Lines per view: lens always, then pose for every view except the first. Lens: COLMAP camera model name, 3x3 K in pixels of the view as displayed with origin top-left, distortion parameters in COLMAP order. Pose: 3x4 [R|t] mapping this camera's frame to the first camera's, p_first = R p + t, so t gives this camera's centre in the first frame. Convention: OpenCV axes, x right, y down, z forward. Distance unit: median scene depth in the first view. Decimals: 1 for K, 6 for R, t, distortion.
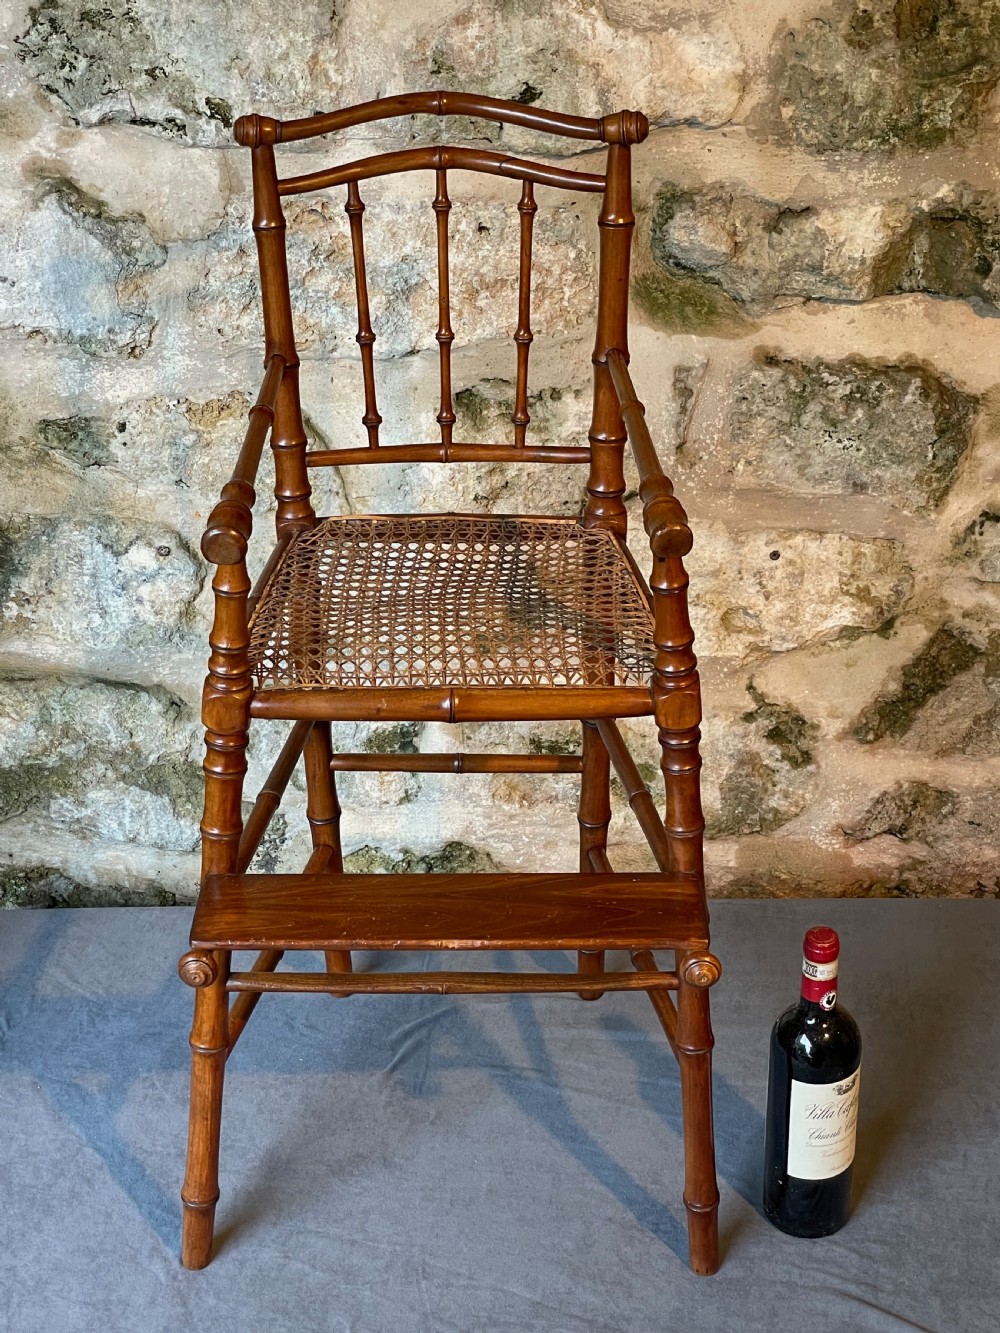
lens RADIAL K [[2513.4, 0, 496.2], [0, 2513.4, 668.3], [0, 0, 1]] dist [0.062845, 0.000000]
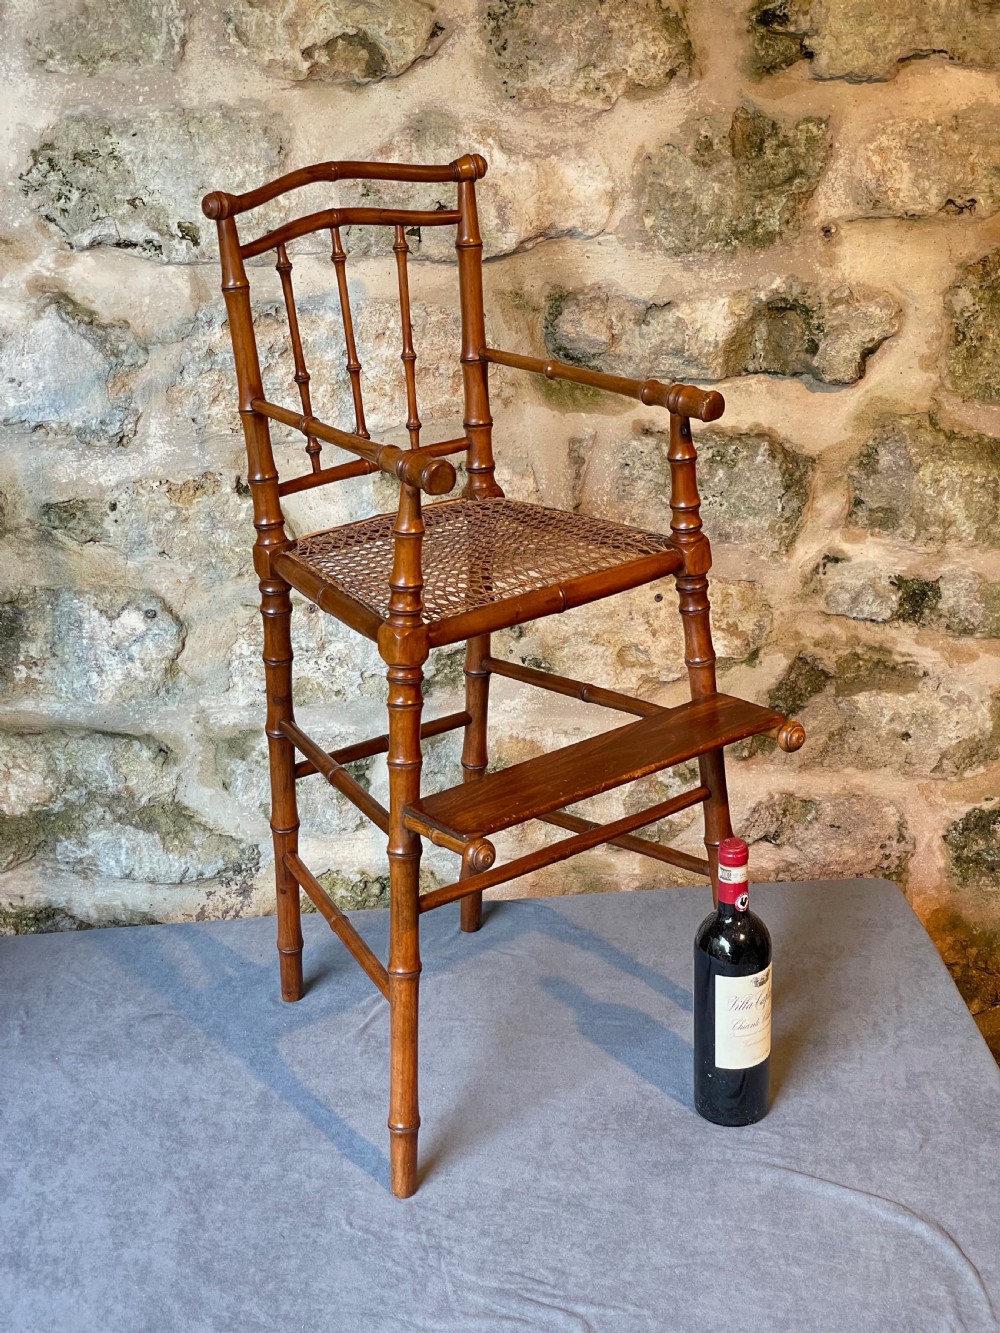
lens RADIAL K [[2020.8, 0, 503.3], [0, 2020.8, 663.2], [0, 0, 1]] dist [0.073965, 0.000000]
pose [[0.996778, -0.046729, 0.065198, -0.030421], [0.056129, 0.986980, -0.150732, 0.135920], [-0.057306, 0.153905, 0.986422, 0.049259]]
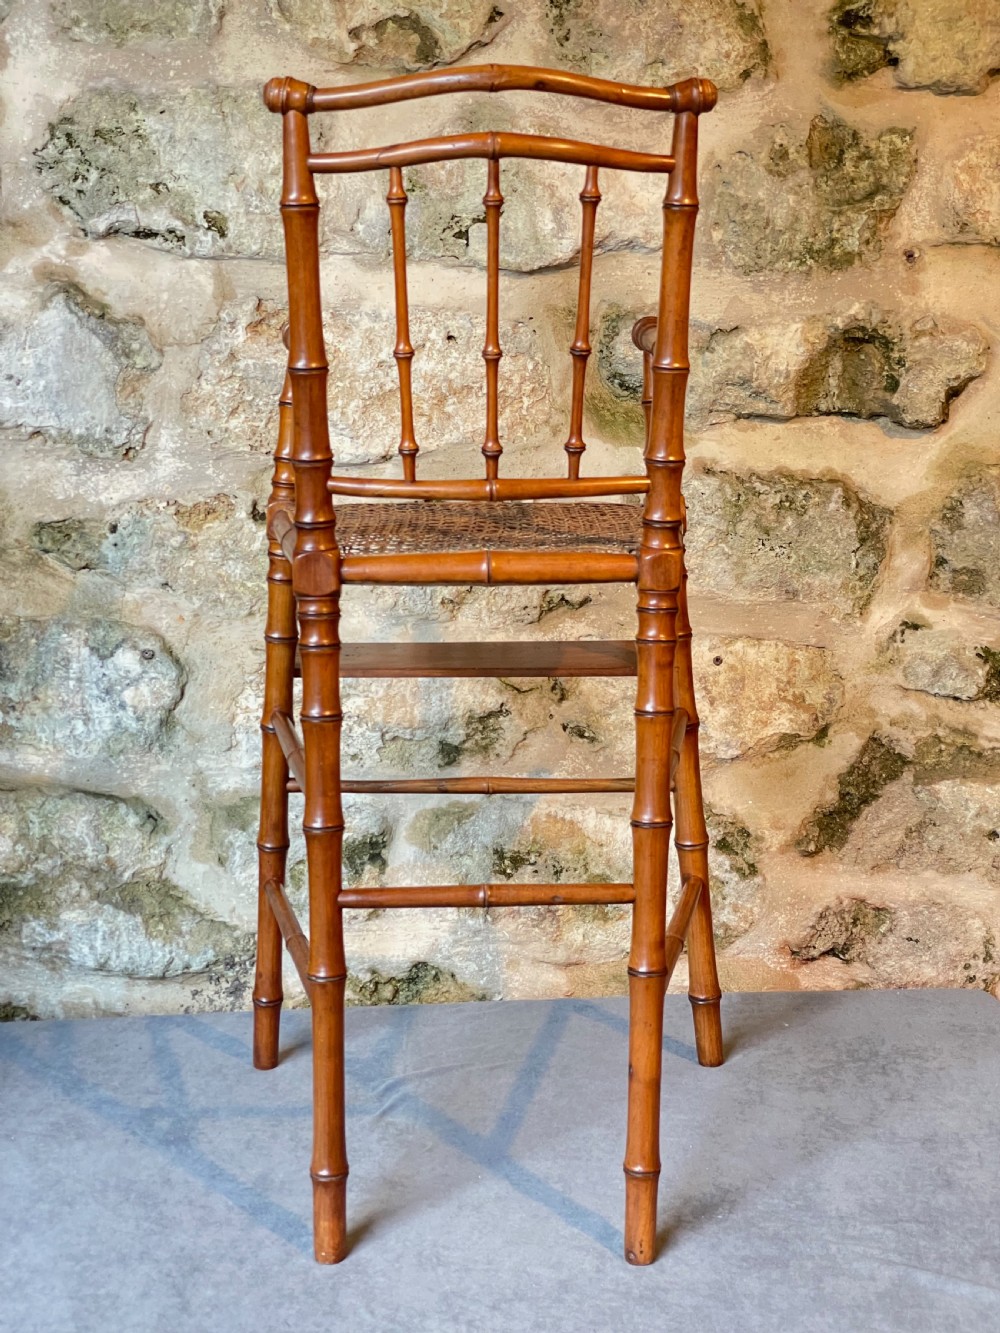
lens RADIAL K [[2020.8, 0, 487.0], [0, 2020.8, 656.9], [0, 0, 1]] dist [0.073965, 0.000000]
pose [[0.996437, -0.008126, 0.083944, -0.064254], [0.034433, 0.947809, -0.316973, 0.237751], [-0.076987, 0.318735, 0.944712, 0.195710]]
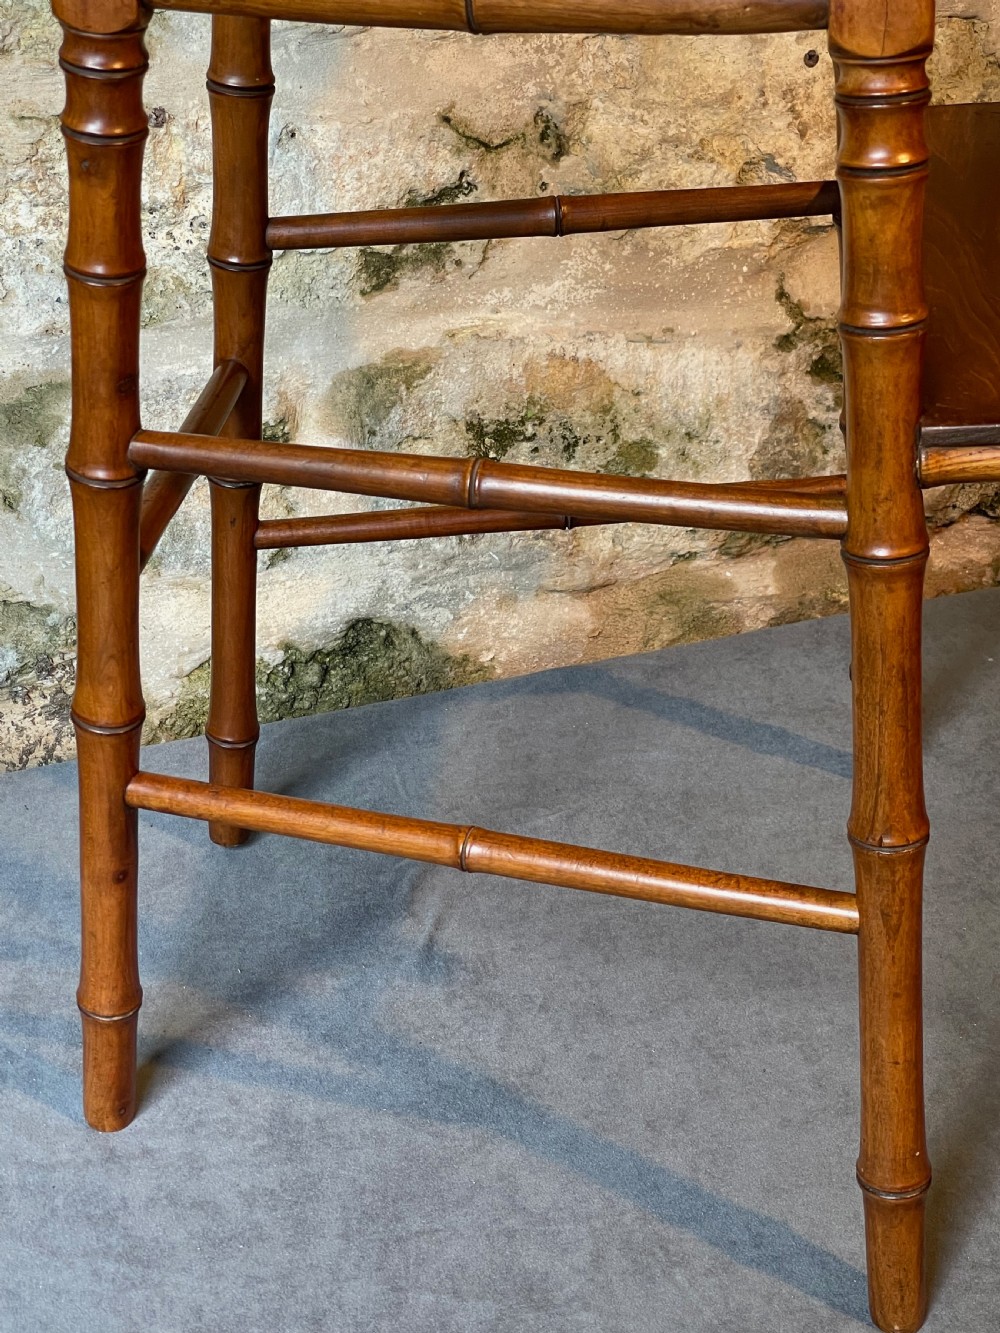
lens RADIAL K [[2400.2, 0, 520.2], [0, 2400.2, 670.3], [0, 0, 1]] dist [0.073793, 0.000000]
pose [[0.953785, -0.165185, 0.251013, -0.144143], [0.176979, 0.983897, -0.024996, 0.114525], [-0.242842, 0.068265, 0.967661, 0.463821]]
